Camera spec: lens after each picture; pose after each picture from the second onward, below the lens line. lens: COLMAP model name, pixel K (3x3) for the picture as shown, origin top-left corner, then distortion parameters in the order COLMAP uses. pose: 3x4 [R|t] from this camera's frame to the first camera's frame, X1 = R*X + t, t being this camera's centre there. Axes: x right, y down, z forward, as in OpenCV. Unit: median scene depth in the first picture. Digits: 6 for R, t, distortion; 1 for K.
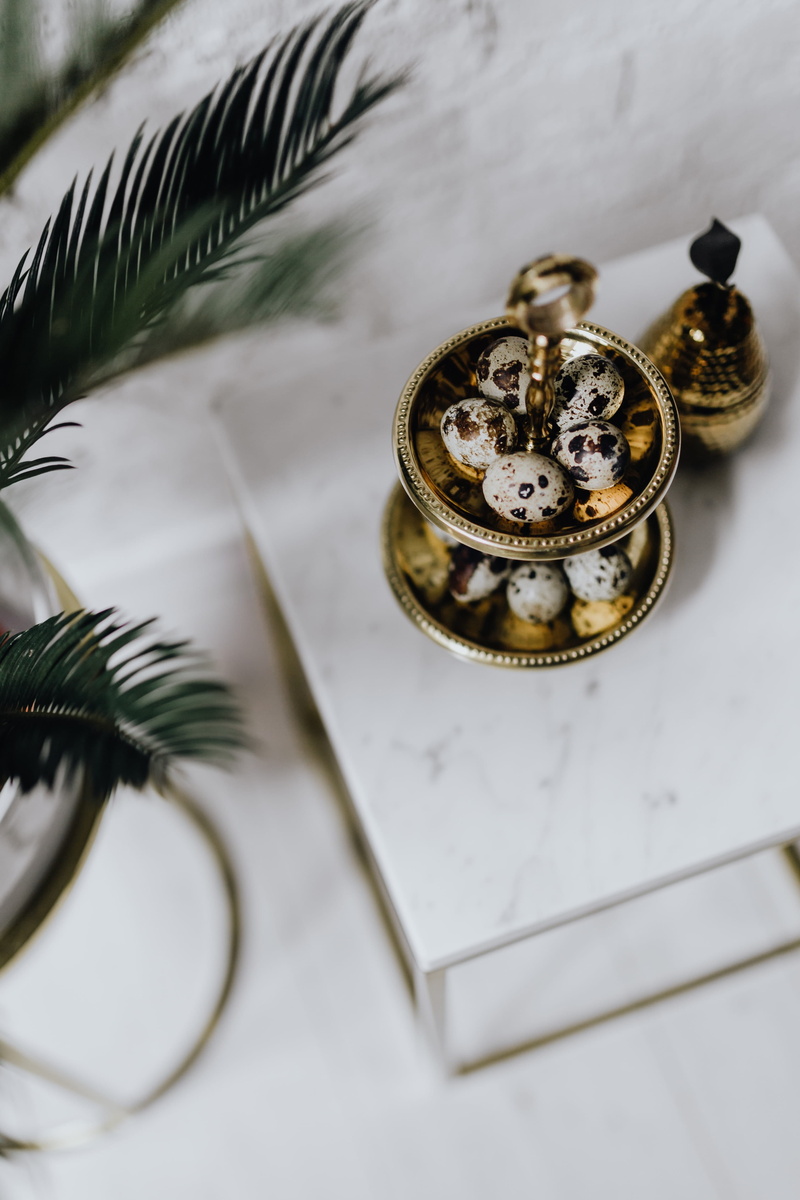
lens RADIAL K [[1401.0, 0, 400.0], [0, 1401.0, 600.0], [0, 0, 1]] dist [0.028465, 0.014090]
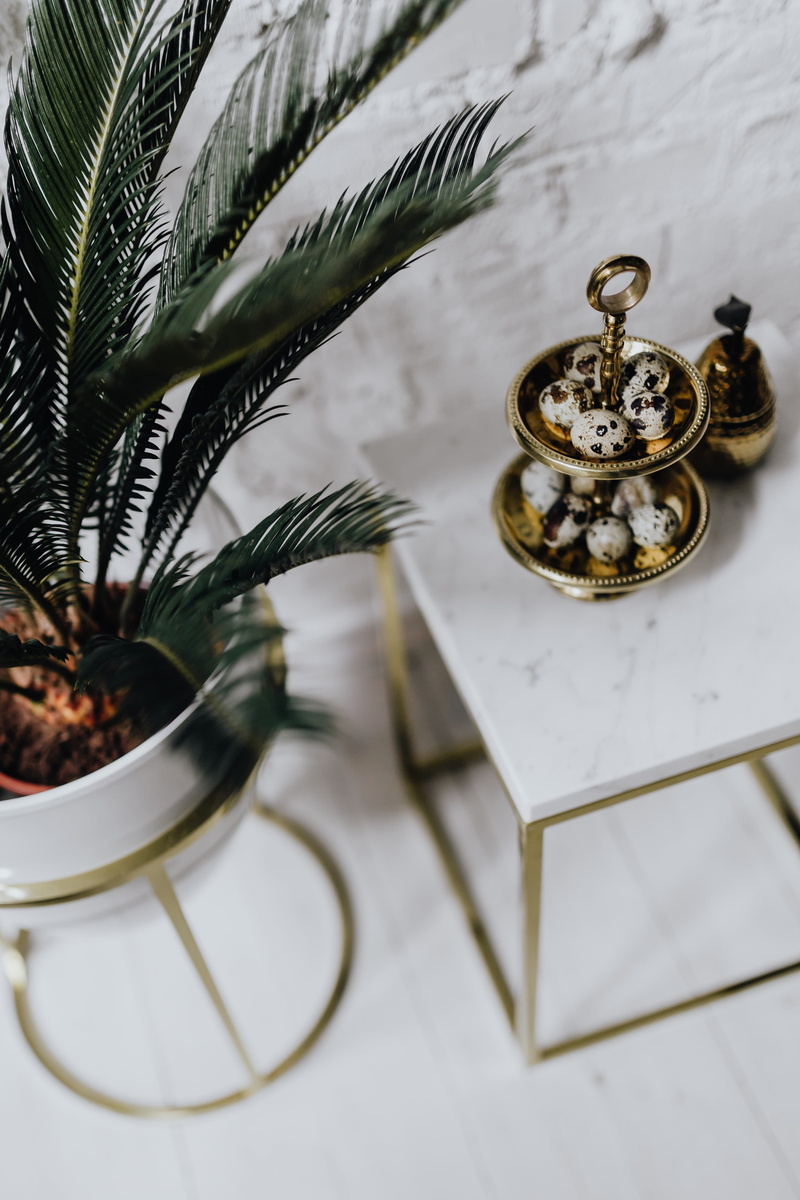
lens RADIAL K [[1401.0, 0, 400.0], [0, 1401.0, 600.0], [0, 0, 1]] dist [0.028465, 0.014090]
pose [[0.999305, 0.007417, -0.036536, -0.059104], [-0.015582, 0.973398, -0.228589, 0.401164], [0.033869, 0.229000, 0.972837, -0.341035]]
